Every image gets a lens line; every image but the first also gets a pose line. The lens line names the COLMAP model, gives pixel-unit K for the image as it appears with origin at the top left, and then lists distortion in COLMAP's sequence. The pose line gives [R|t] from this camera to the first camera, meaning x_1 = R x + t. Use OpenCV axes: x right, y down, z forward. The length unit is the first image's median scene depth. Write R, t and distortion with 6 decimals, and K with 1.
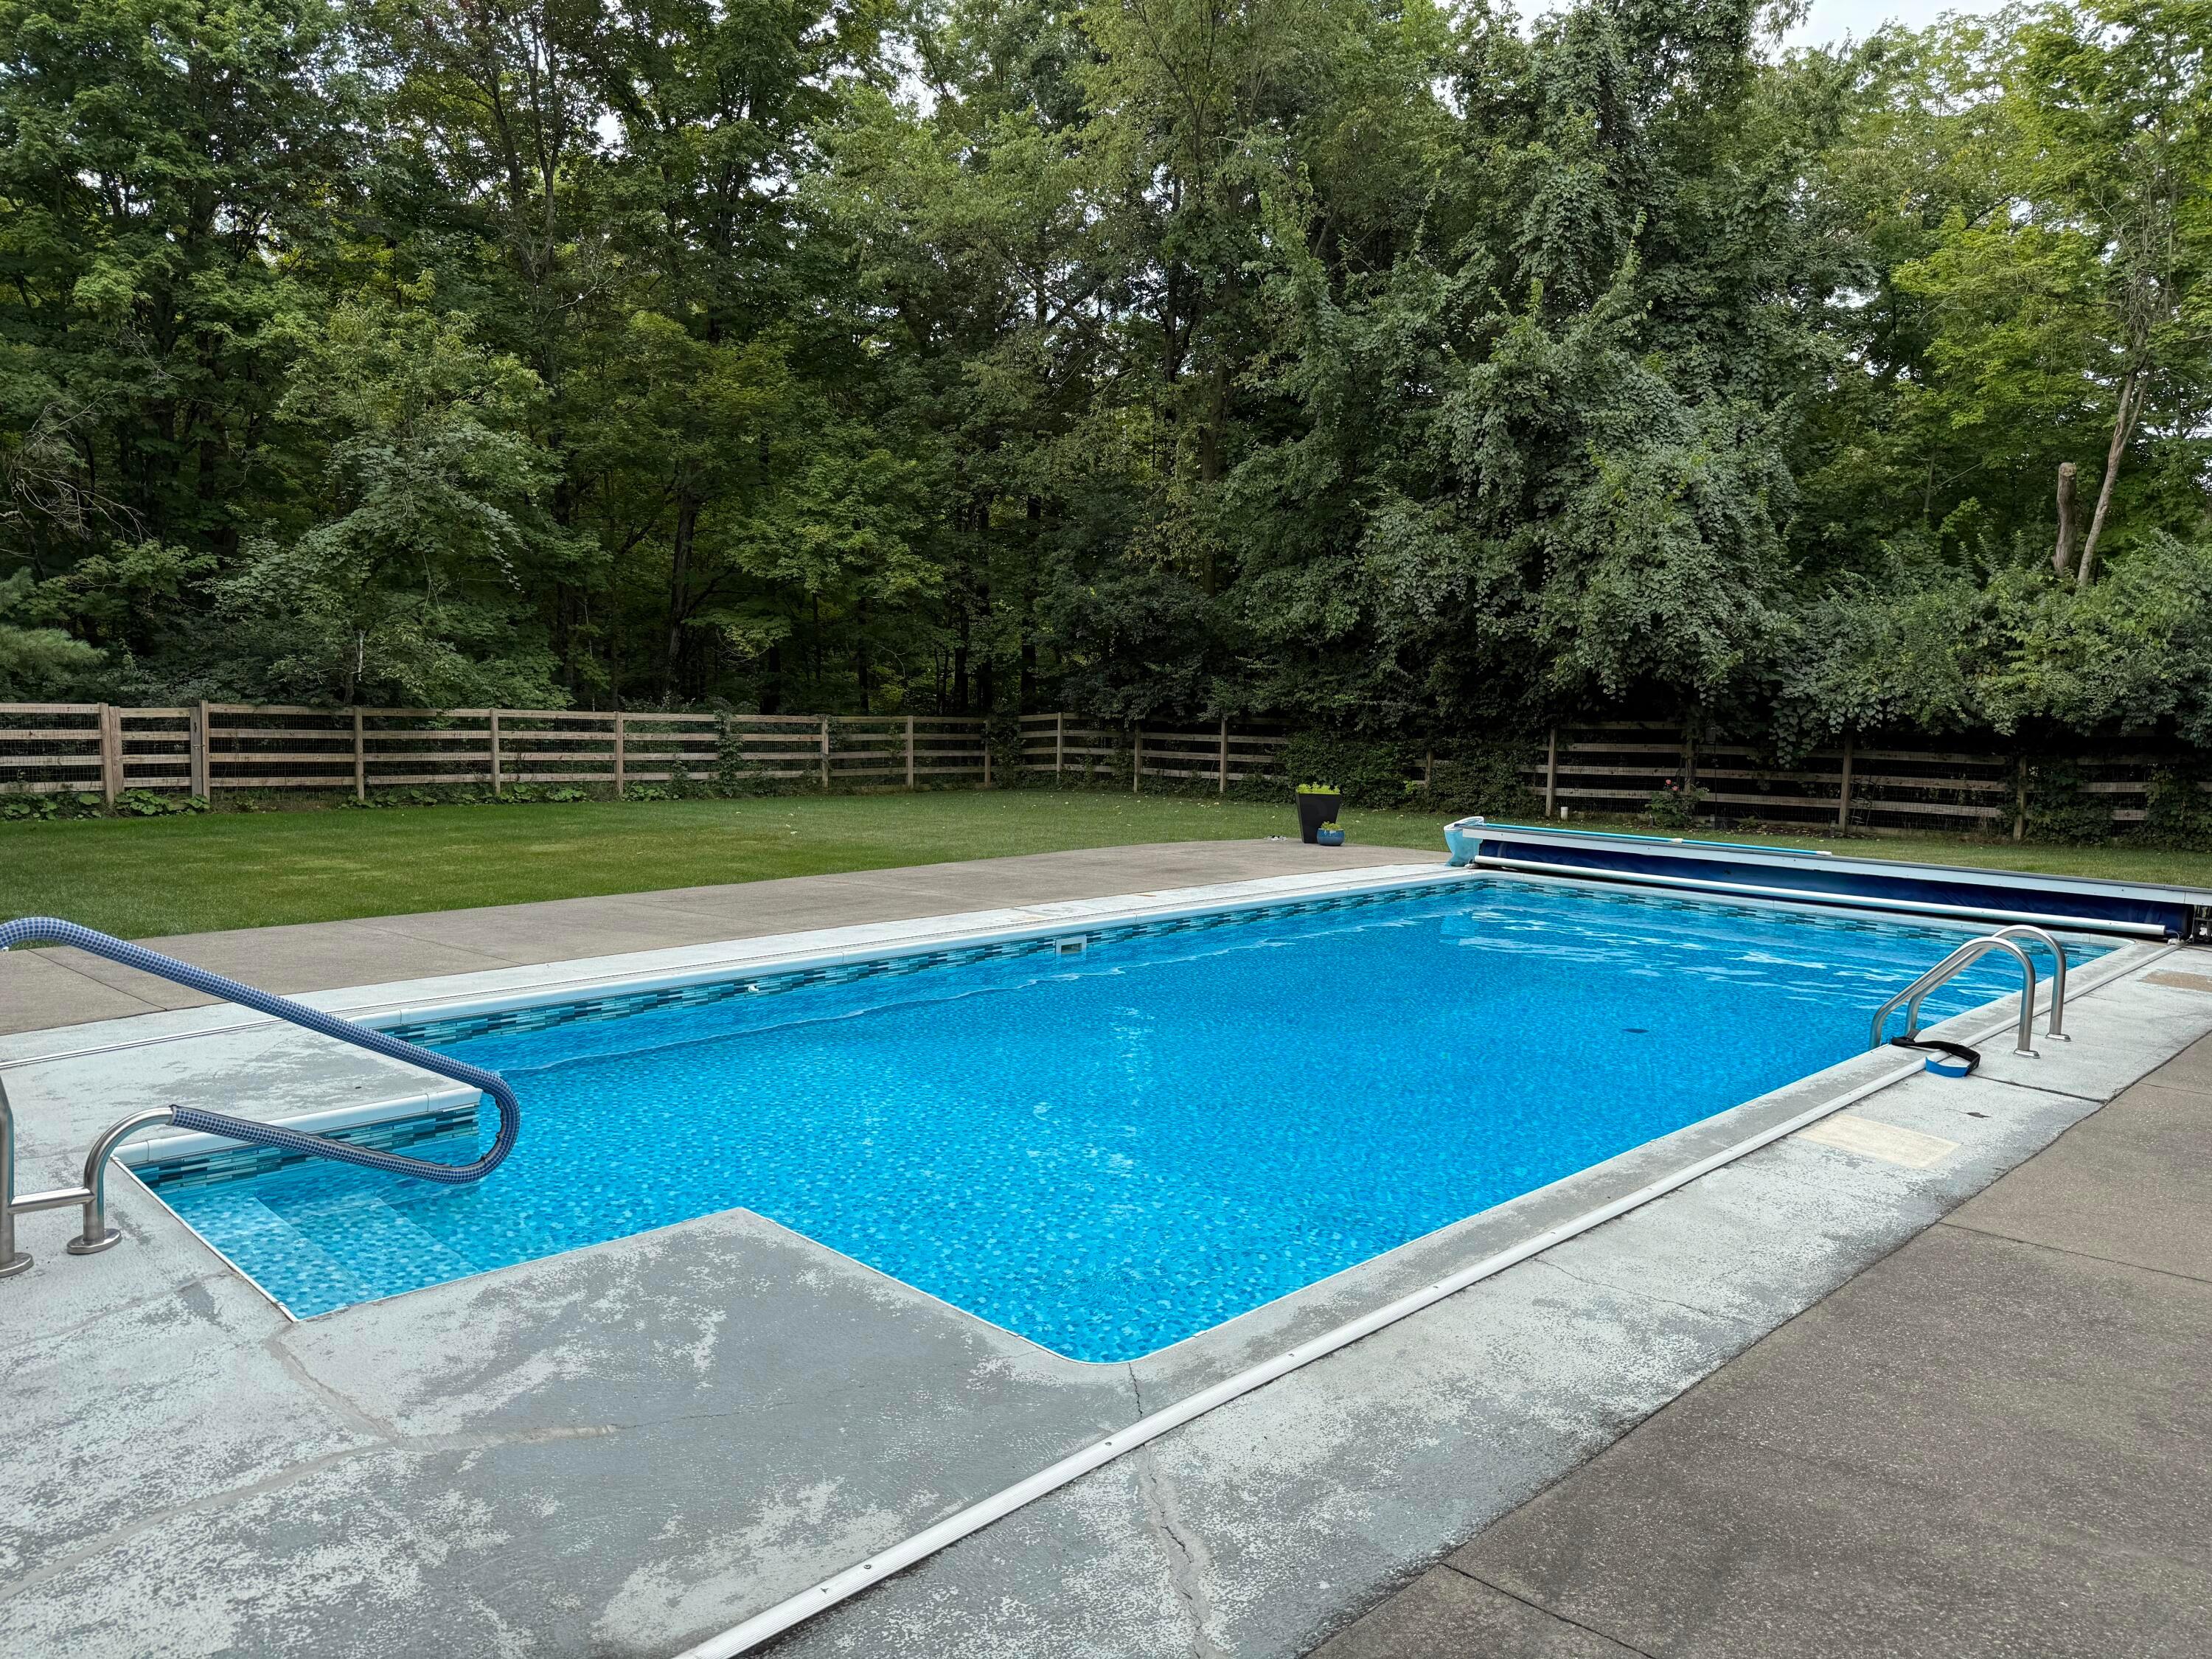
lens RADIAL K [[1549.7, 0, 1106.1], [0, 1549.7, 837.8], [0, 0, 1]] dist [0.067874, -0.094277]
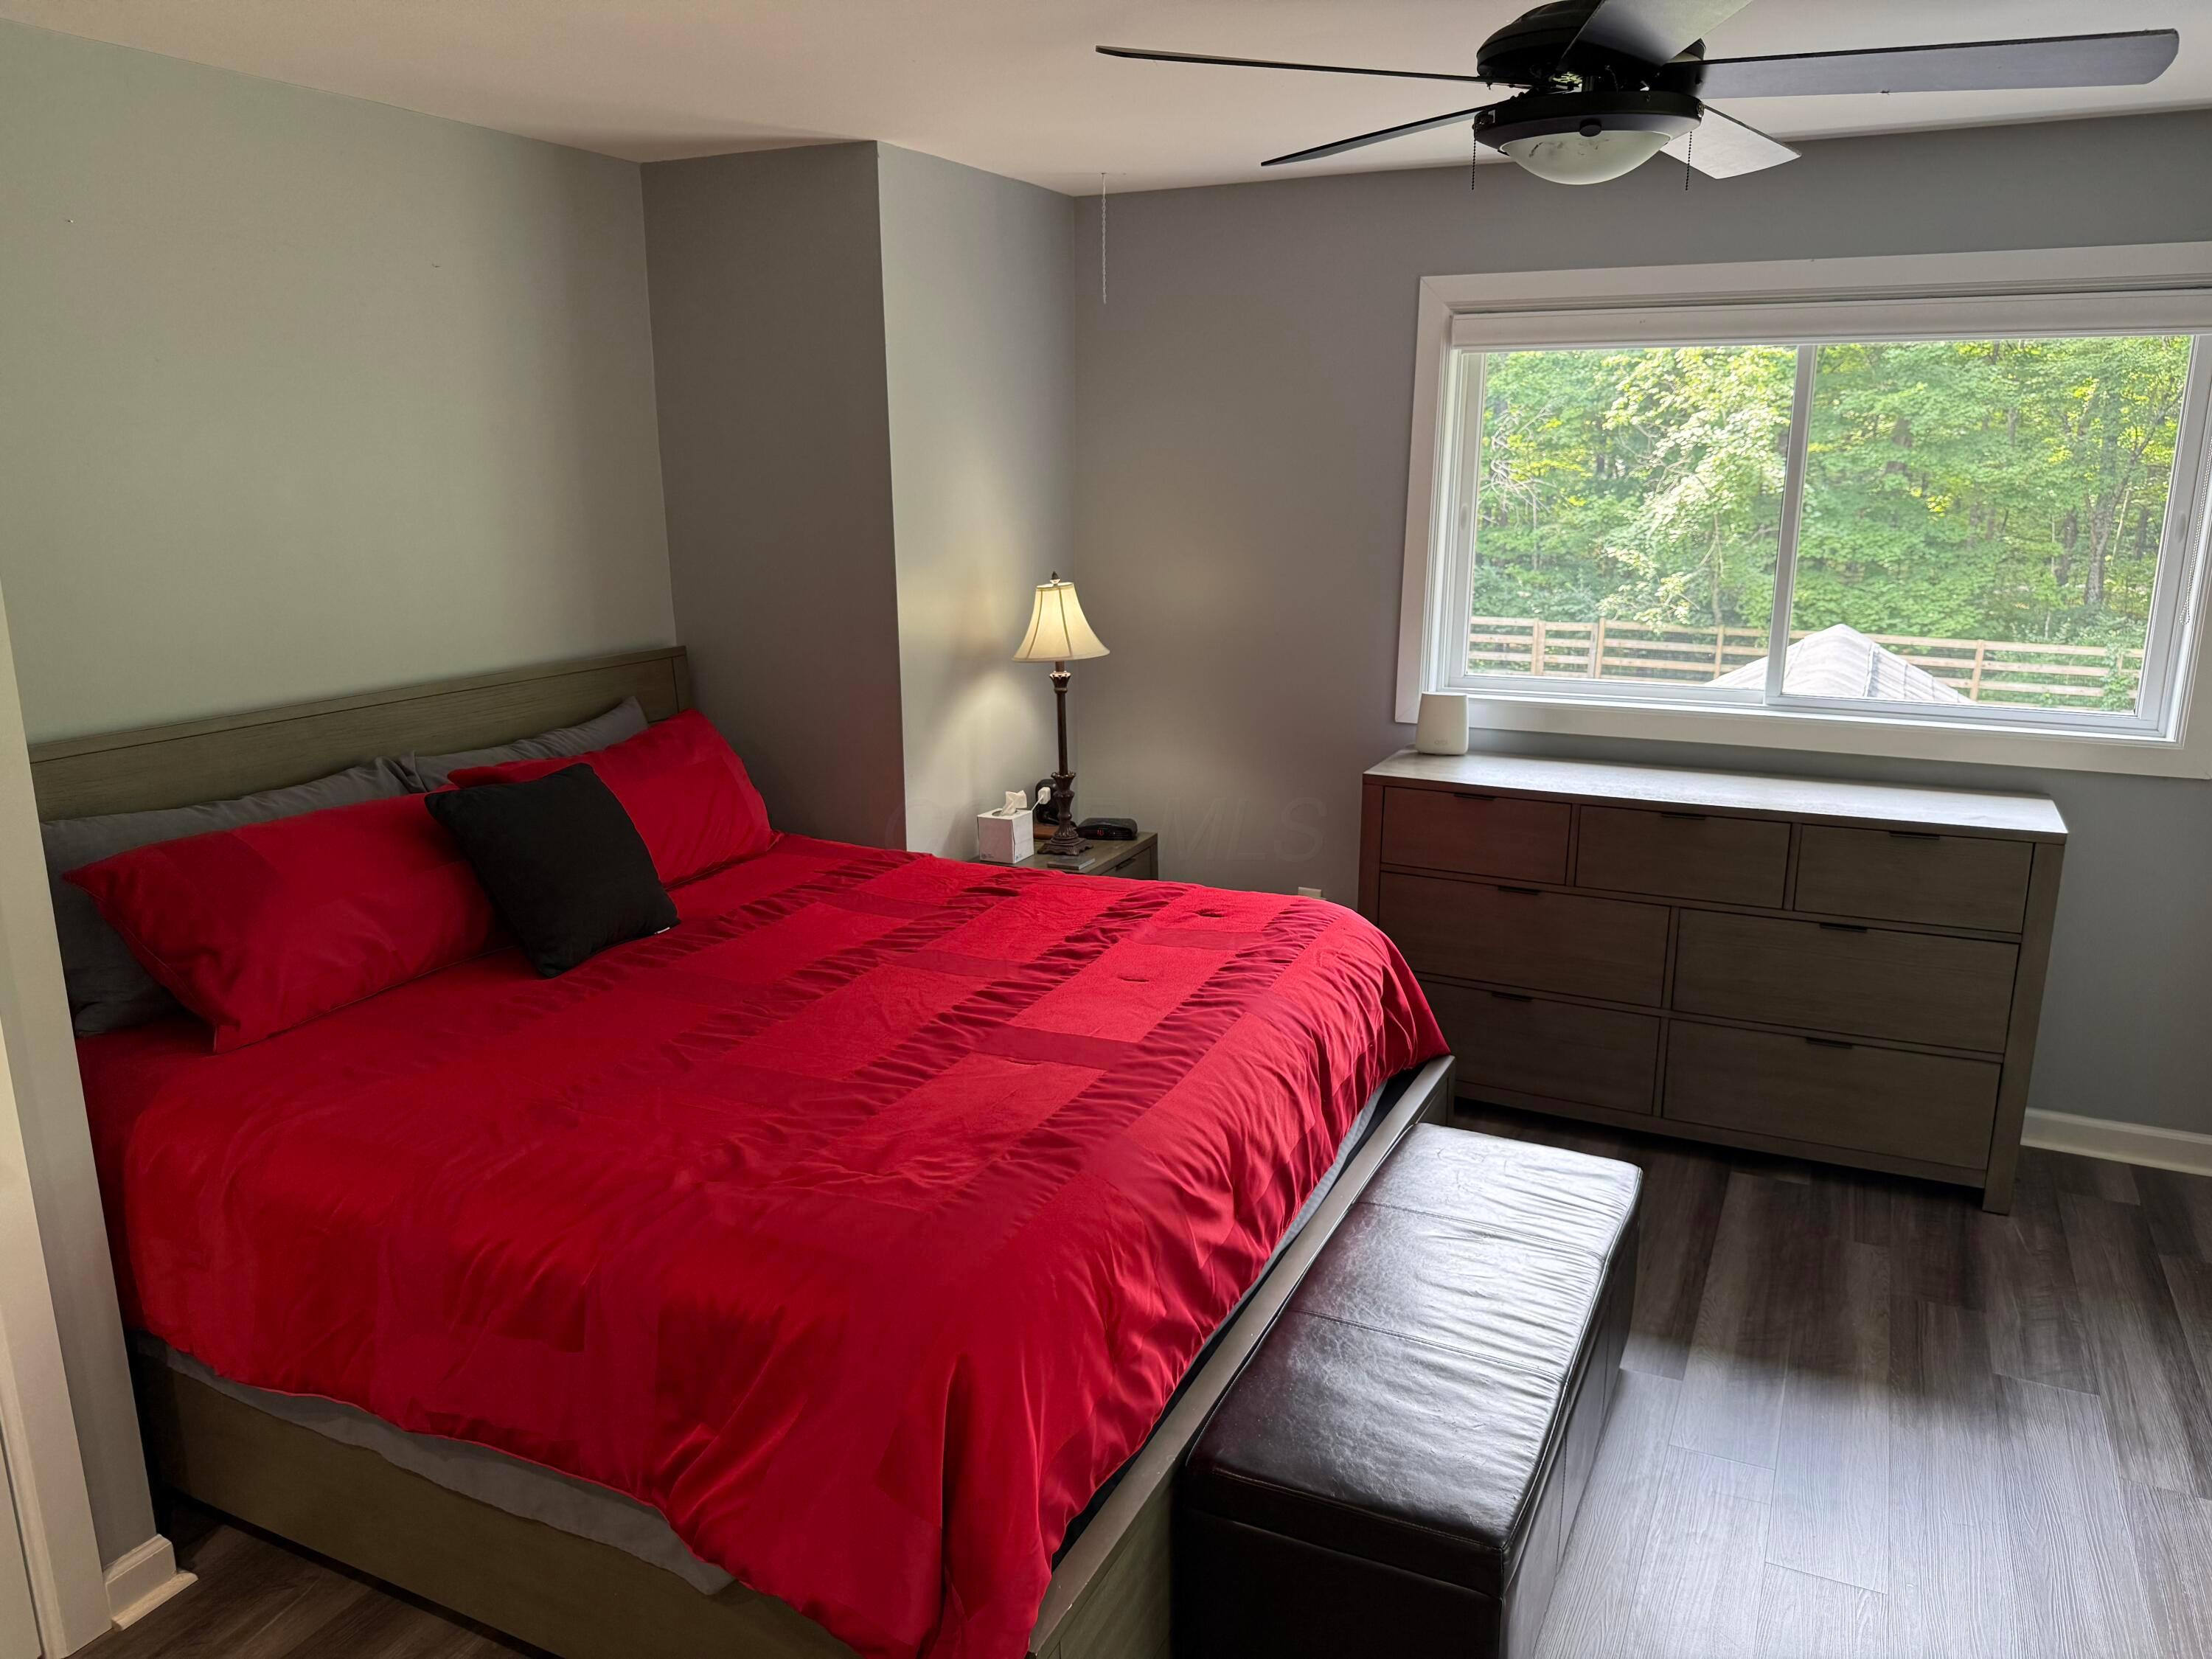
lens RADIAL K [[1549.7, 0, 1120.6], [0, 1549.7, 826.5], [0, 0, 1]] dist [0.067874, -0.094277]
pose [[0.330431, 0.198543, -0.922711, 0.490454], [-0.085680, 0.979898, 0.180166, -0.101702], [0.939933, 0.019525, 0.340800, 0.126025]]
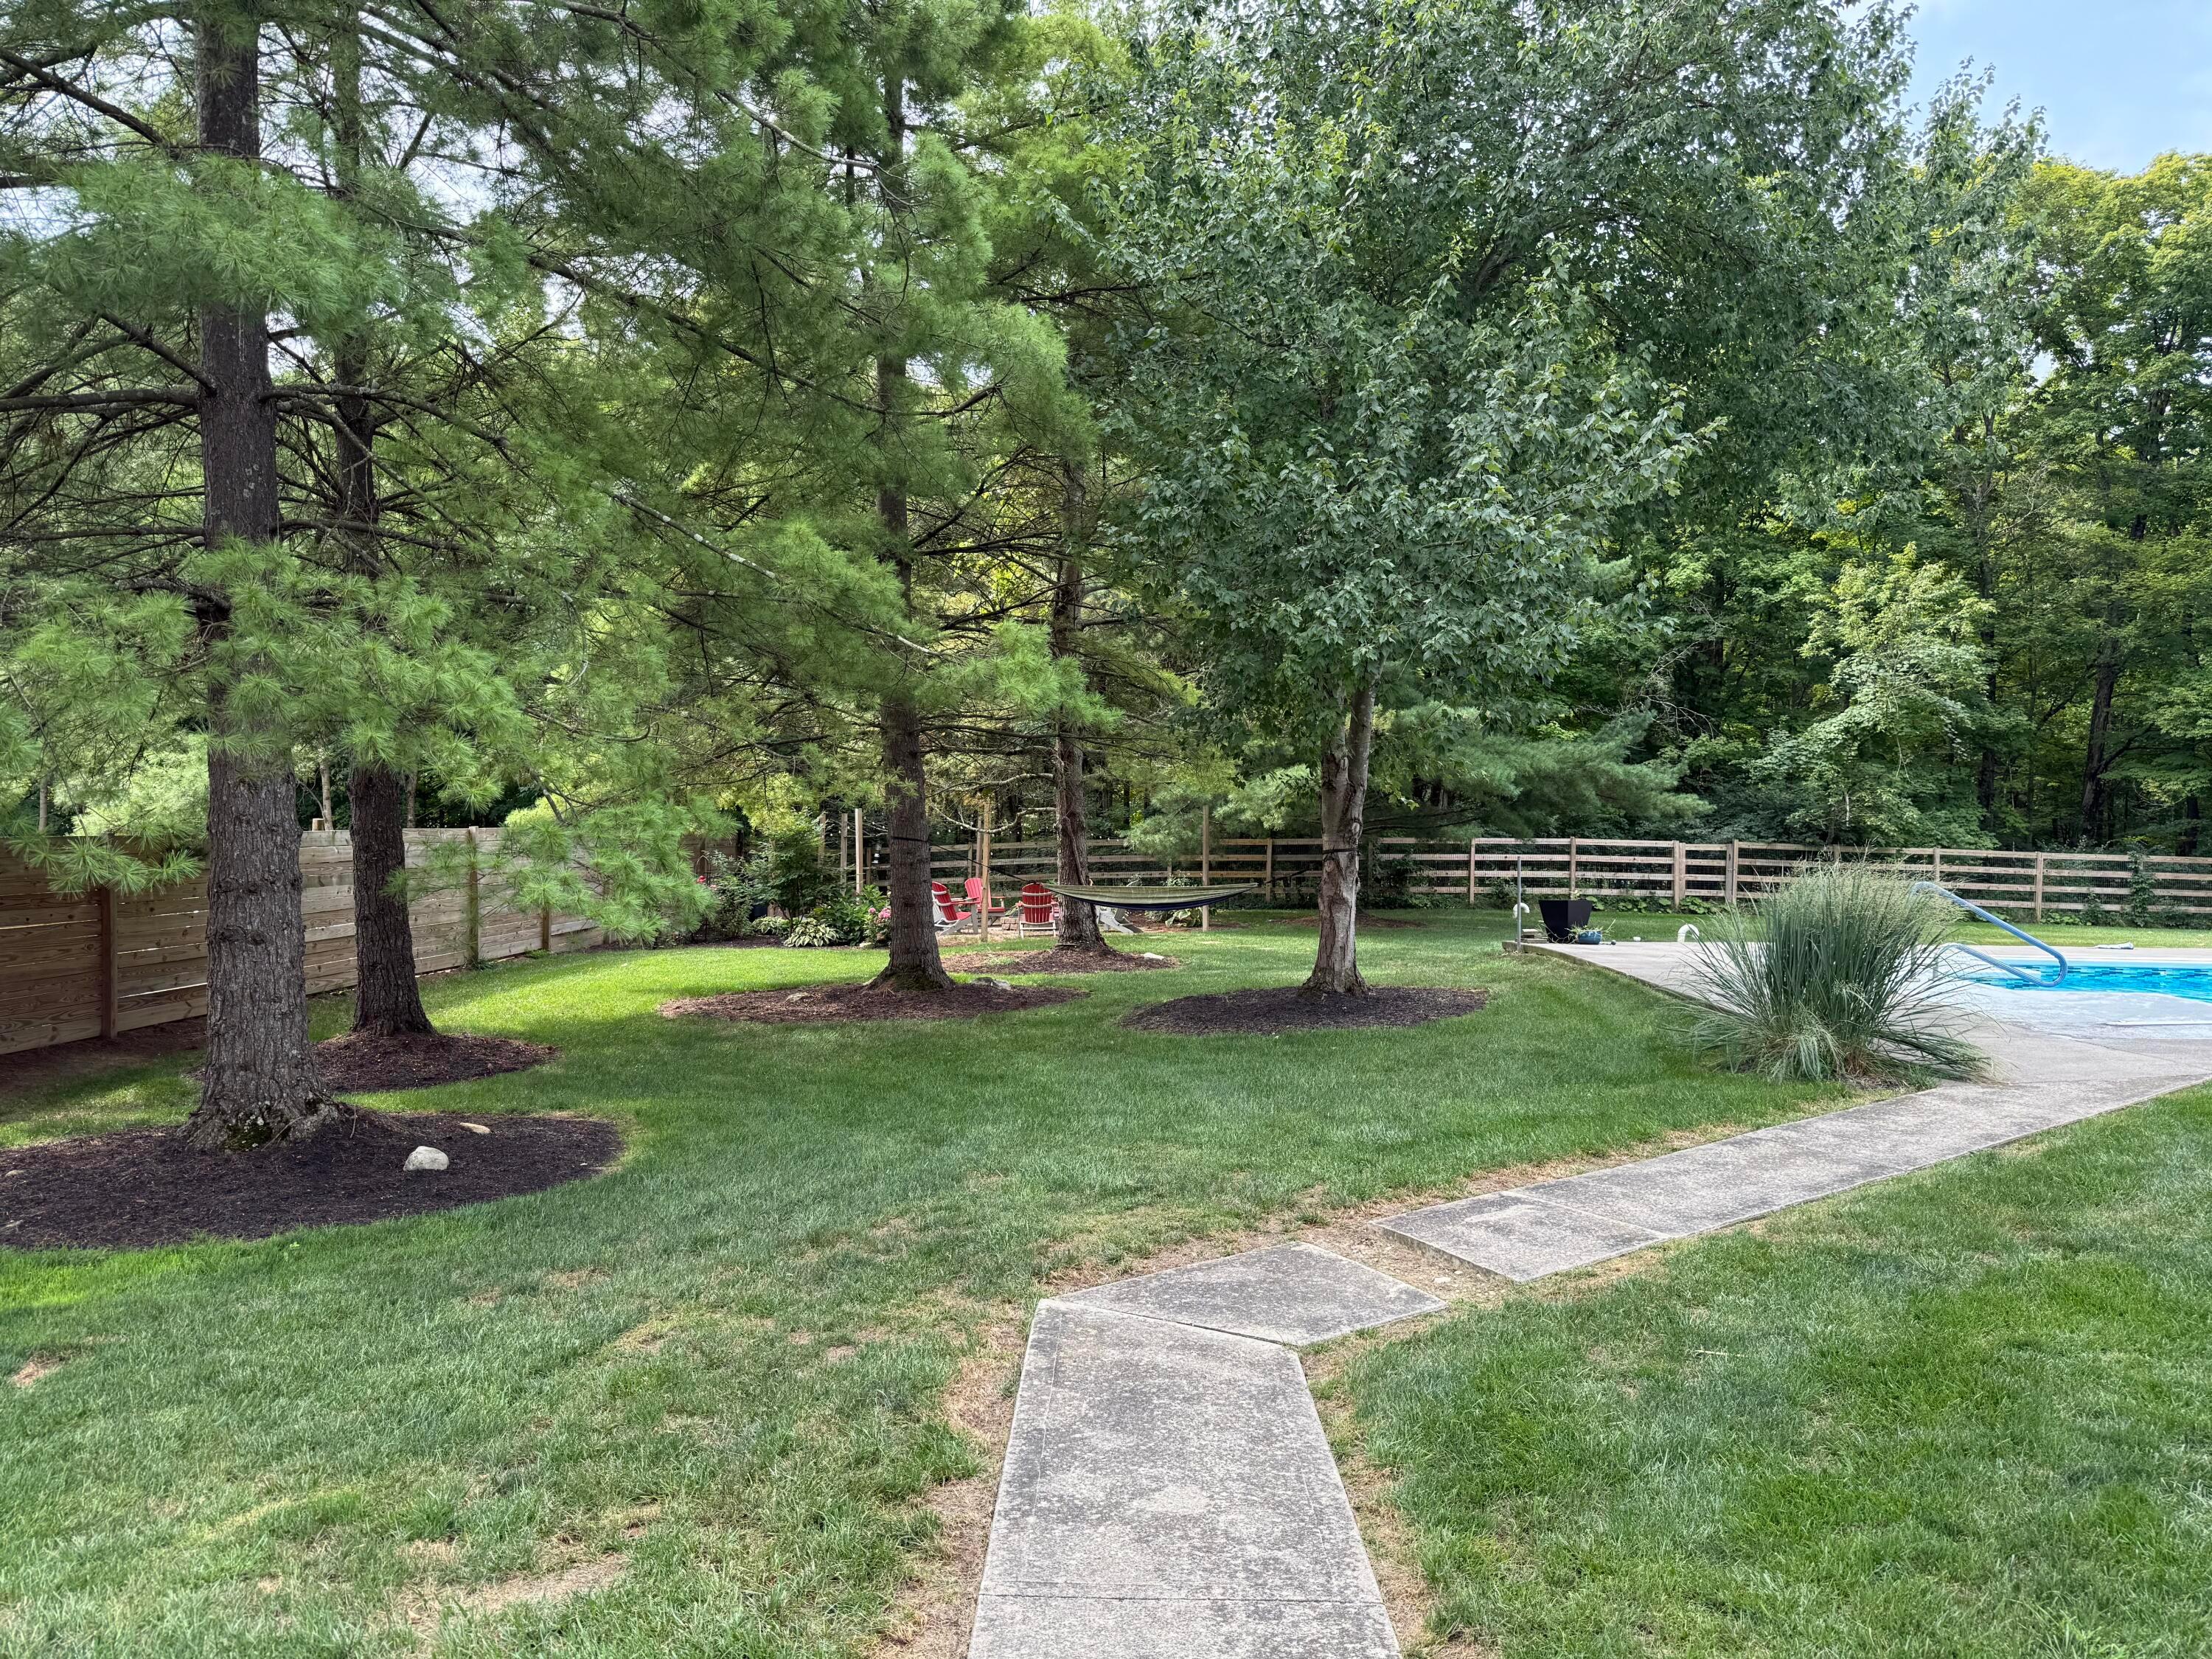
lens RADIAL K [[1549.7, 0, 1115.9], [0, 1549.7, 838.0], [0, 0, 1]] dist [0.067874, -0.094277]
pose [[0.690847, 0.005266, -0.722982, 0.079077], [-0.074299, 0.995196, -0.063748, 0.042324], [0.719173, 0.097758, 0.687919, -0.382711]]
